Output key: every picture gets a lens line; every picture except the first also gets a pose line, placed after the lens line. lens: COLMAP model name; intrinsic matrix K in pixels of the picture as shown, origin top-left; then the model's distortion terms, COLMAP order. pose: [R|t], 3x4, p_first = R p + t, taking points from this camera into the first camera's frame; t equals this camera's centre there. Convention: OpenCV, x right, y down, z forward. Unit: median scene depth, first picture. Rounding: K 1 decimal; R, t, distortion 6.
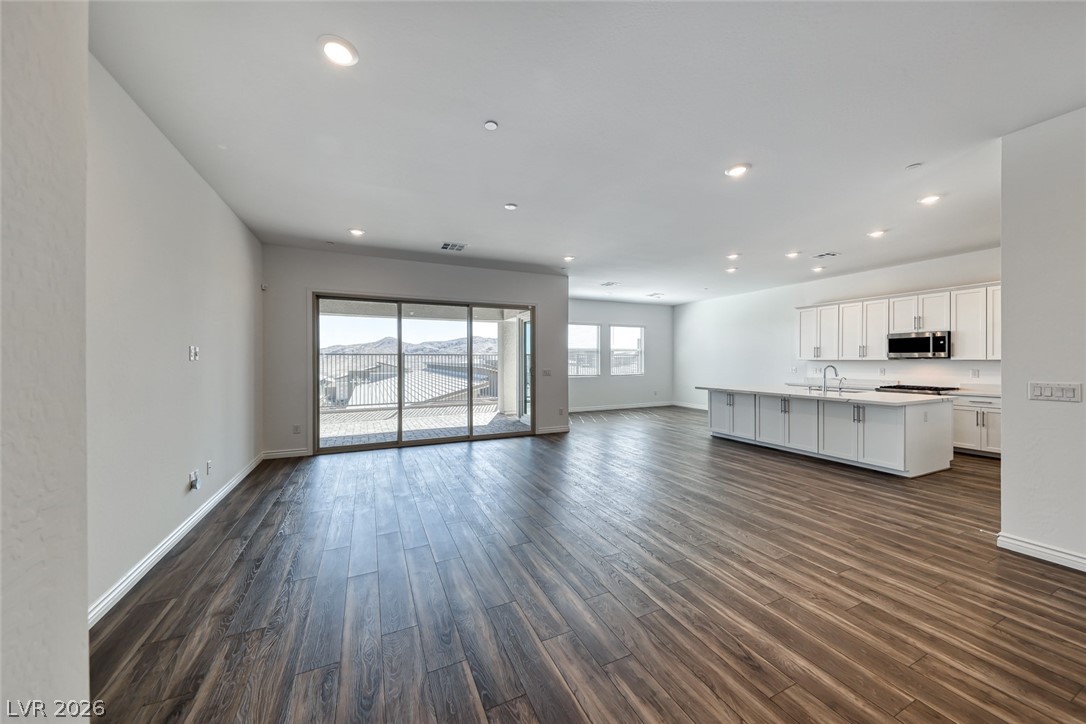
lens RADIAL K [[374.2, 0, 543.9], [0, 374.2, 363.2], [0, 0, 1]] dist [0.014643, -0.003238]
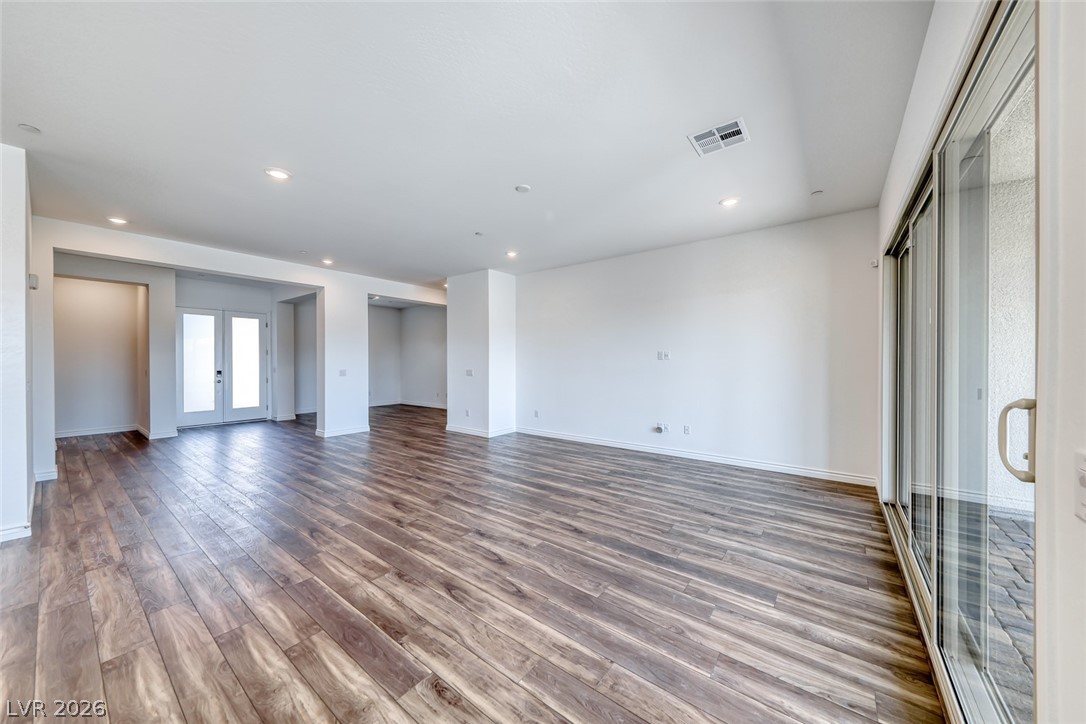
lens RADIAL K [[374.2, 0, 546.7], [0, 374.2, 363.4], [0, 0, 1]] dist [0.014643, -0.003238]
pose [[-0.886125, 0.009162, -0.463356, 0.177279], [0.000456, 0.999821, 0.018898, -0.010840], [0.463446, 0.016535, -0.885971, 1.157506]]
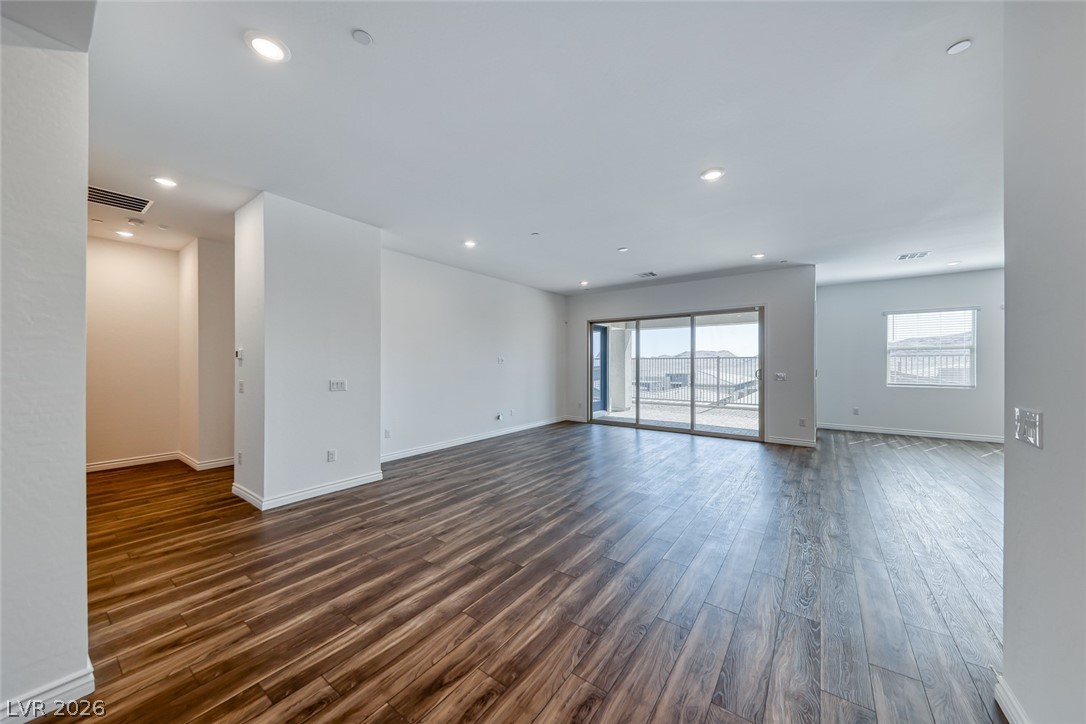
lens RADIAL K [[374.2, 0, 541.2], [0, 374.2, 359.8], [0, 0, 1]] dist [0.014643, -0.003238]
pose [[0.478070, -0.007049, -0.878293, 0.606430], [-0.007722, 0.999895, -0.012228, -0.001310], [0.878288, 0.012628, 0.477966, 0.063480]]
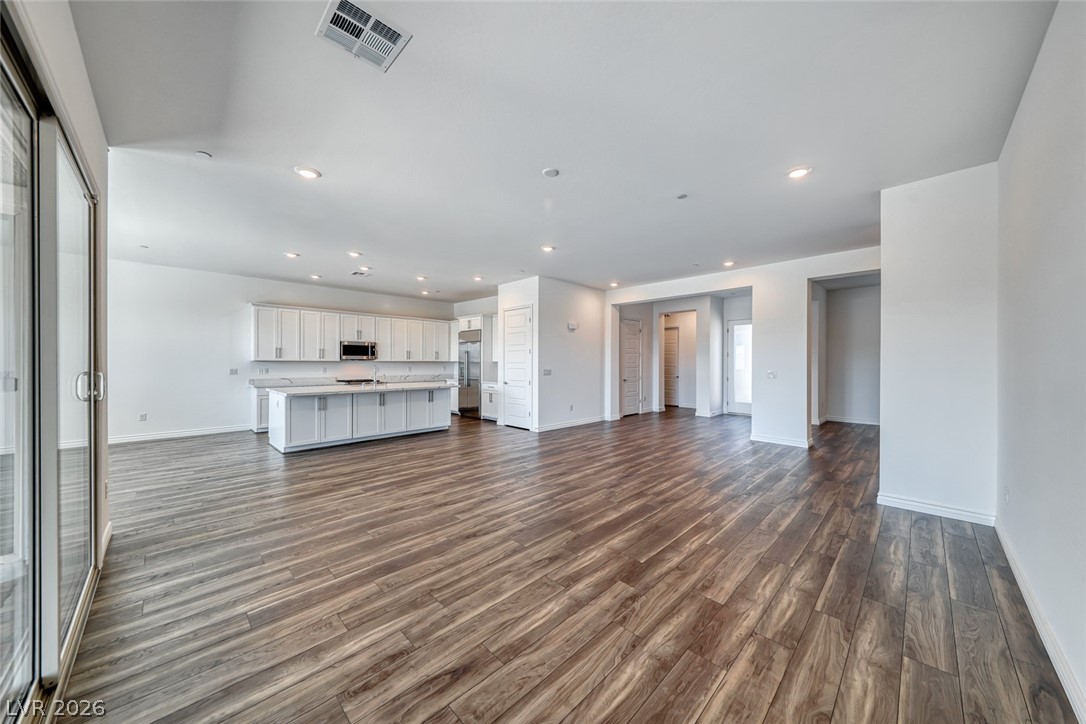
lens RADIAL K [[374.2, 0, 532.1], [0, 374.2, 351.8], [0, 0, 1]] dist [0.014643, -0.003238]
pose [[-0.324620, 0.027381, 0.945448, -0.549976], [0.008022, 0.999625, -0.026196, -0.001010], [-0.945810, -0.000920, -0.324718, 0.830271]]
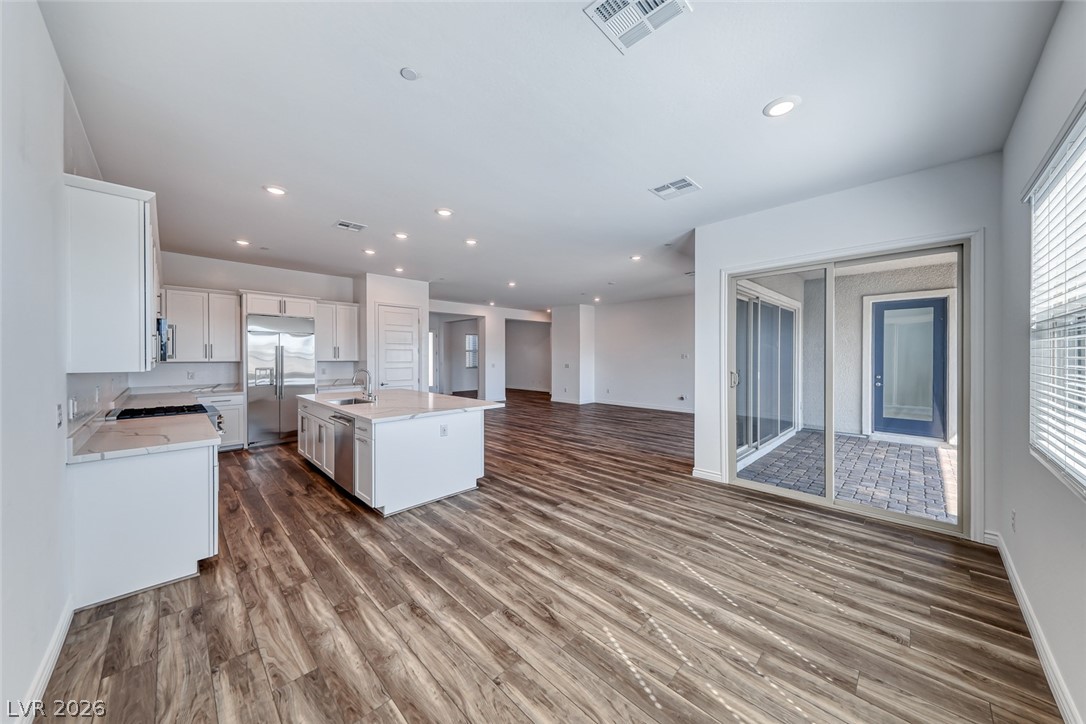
lens RADIAL K [[374.2, 0, 543.1], [0, 374.2, 356.3], [0, 0, 1]] dist [0.014643, -0.003238]
pose [[-0.940445, 0.003091, -0.339932, 0.607725], [-0.000750, 0.999937, 0.011168, -0.030367], [0.339945, 0.010758, -0.940384, 1.766358]]
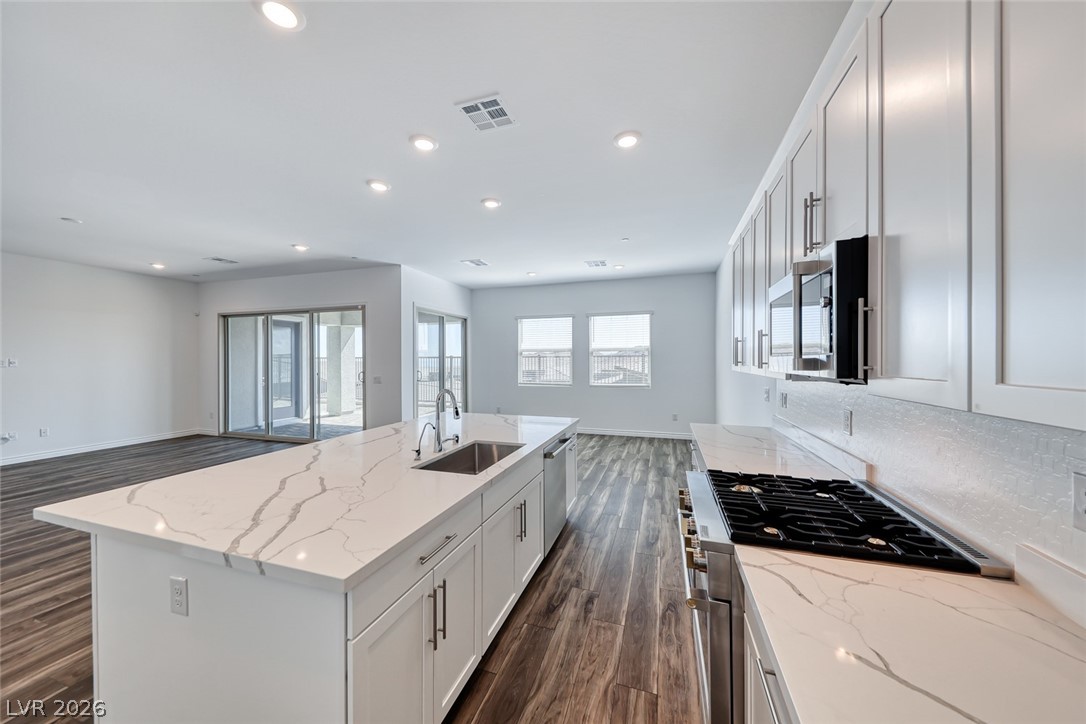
lens RADIAL K [[374.2, 0, 545.4], [0, 374.2, 363.6], [0, 0, 1]] dist [0.014643, -0.003238]
pose [[0.737000, 0.008625, -0.675838, 1.013344], [-0.005097, 0.999961, 0.007204, -0.024023], [0.675874, -0.001865, 0.737015, 0.709189]]
